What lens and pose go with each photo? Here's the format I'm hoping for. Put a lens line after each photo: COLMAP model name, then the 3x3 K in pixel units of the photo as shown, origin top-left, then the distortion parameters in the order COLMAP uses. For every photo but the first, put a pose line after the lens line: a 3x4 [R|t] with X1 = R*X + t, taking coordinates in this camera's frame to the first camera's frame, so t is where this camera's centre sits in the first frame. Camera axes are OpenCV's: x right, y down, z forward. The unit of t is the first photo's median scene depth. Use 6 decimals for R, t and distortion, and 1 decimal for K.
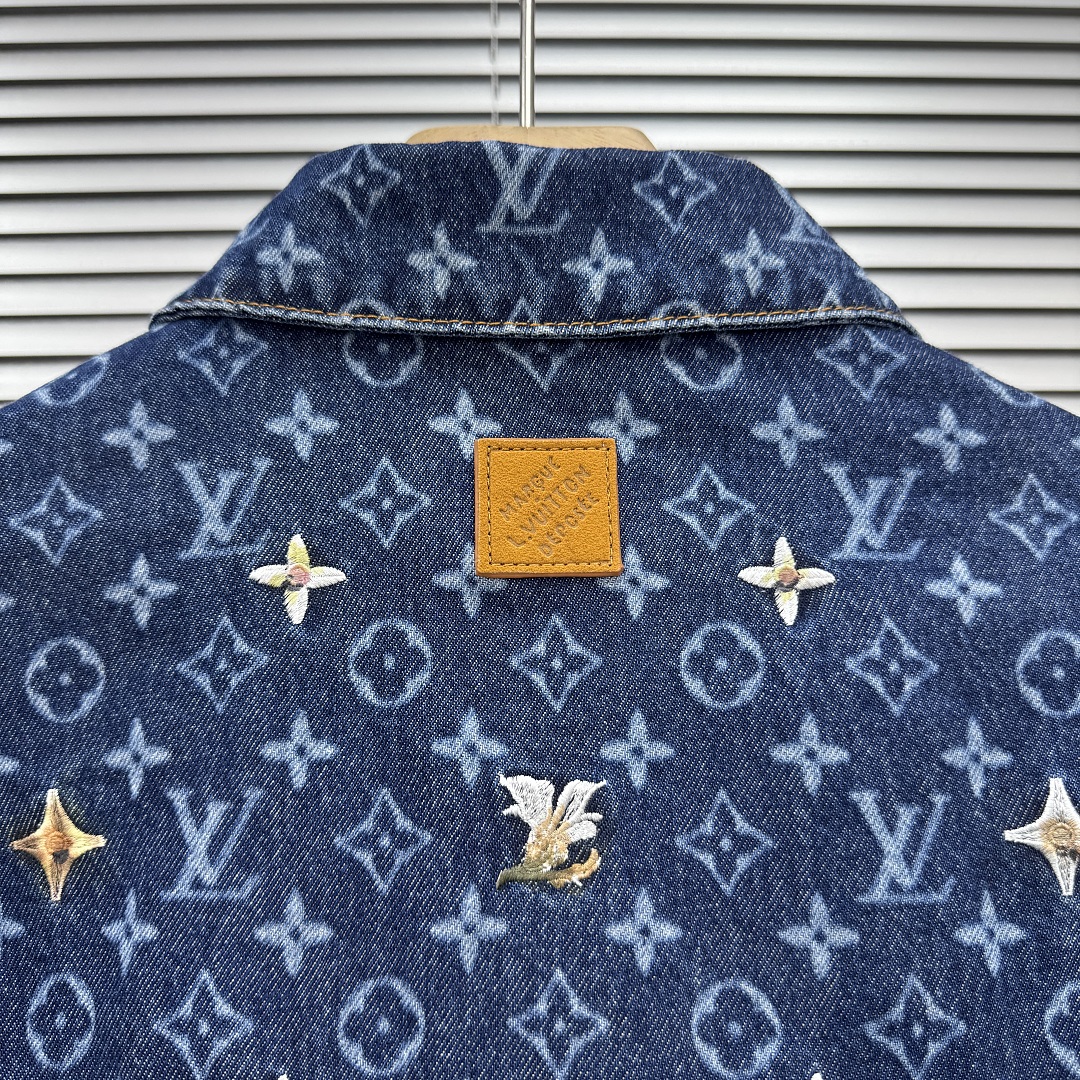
lens RADIAL K [[1171.4, 0, 542.8], [0, 1171.4, 545.1], [0, 0, 1]] dist [0.039756, 0.000000]
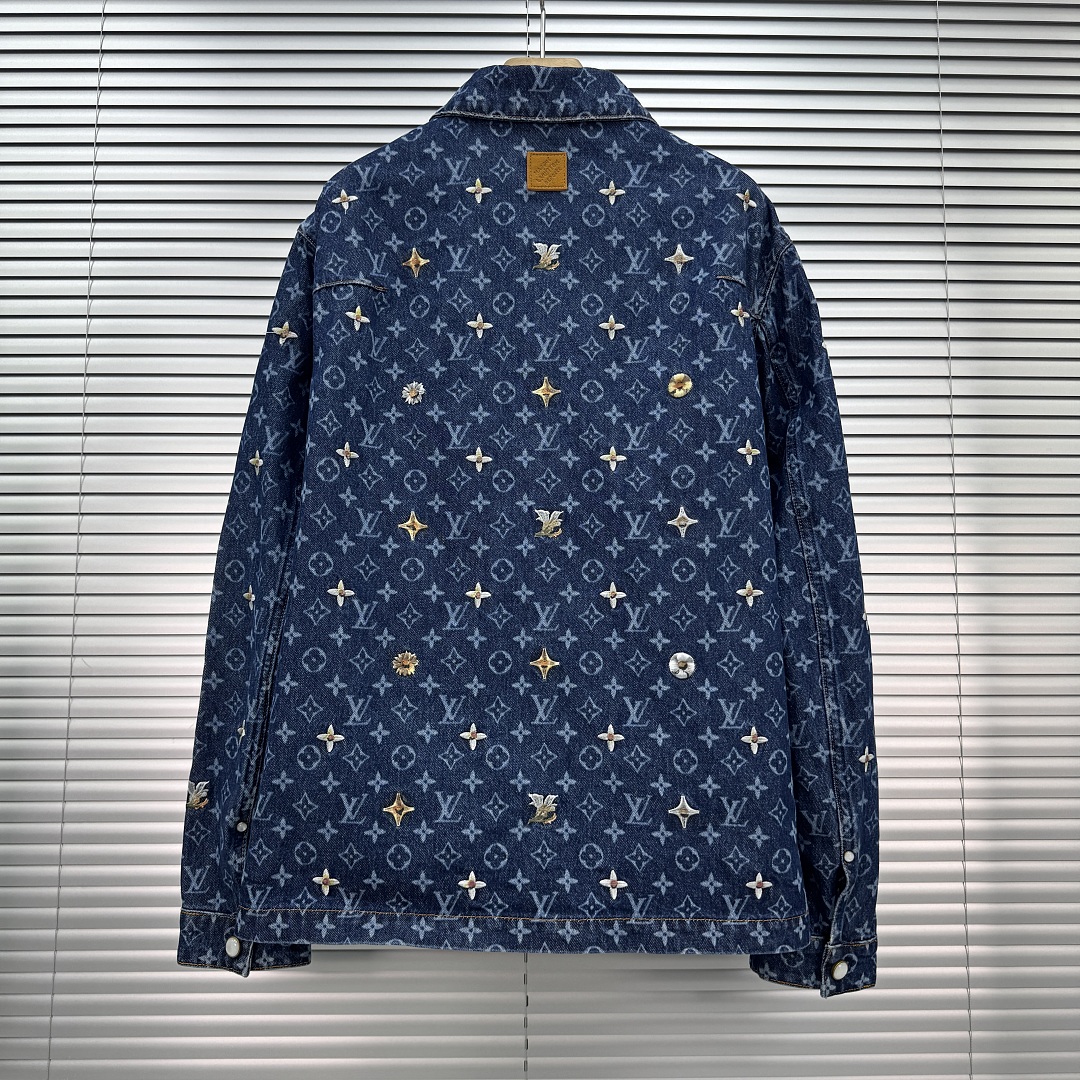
lens RADIAL K [[1171.4, 0, 542.8], [0, 1171.4, 543.8], [0, 0, 1]] dist [0.039756, 0.000000]
pose [[0.999874, 0.013224, -0.008736, 0.038175], [-0.011723, 0.988019, 0.153885, 0.552644], [0.010666, -0.153763, 0.988050, -2.808200]]
